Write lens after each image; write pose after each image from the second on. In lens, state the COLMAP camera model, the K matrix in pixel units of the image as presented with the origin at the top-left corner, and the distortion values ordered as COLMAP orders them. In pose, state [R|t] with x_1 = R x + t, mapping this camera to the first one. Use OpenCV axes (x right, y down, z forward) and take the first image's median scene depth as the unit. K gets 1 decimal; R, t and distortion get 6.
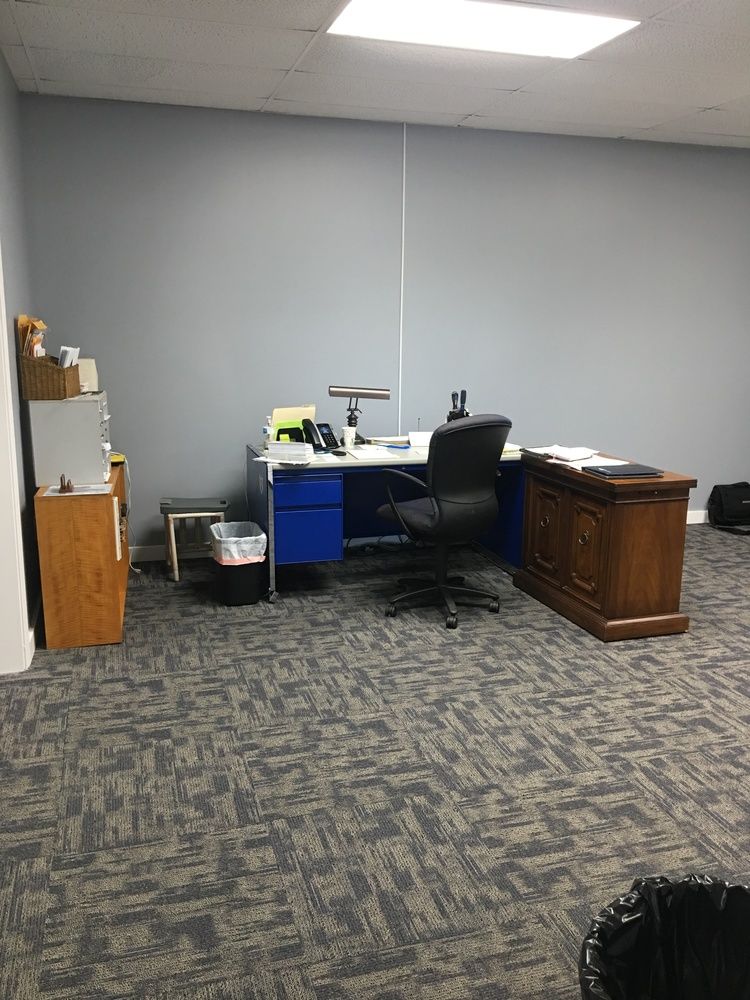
lens RADIAL K [[850.8, 0, 374.2], [0, 850.8, 499.3], [0, 0, 1]] dist [0.080110, -0.110855]
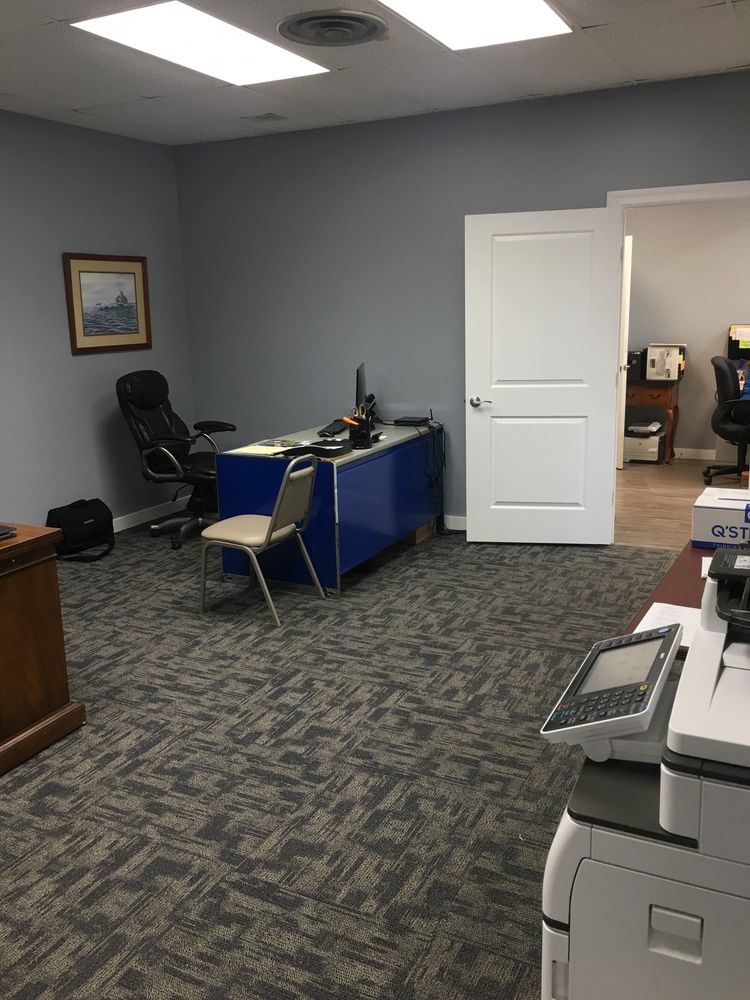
lens RADIAL K [[850.8, 0, 375.2], [0, 850.8, 498.0], [0, 0, 1]] dist [0.080110, -0.110855]
pose [[0.689733, -0.187565, 0.699348, 0.046184], [0.180901, 0.979874, 0.084388, -0.066045], [-0.701102, 0.068308, 0.709782, 0.278392]]
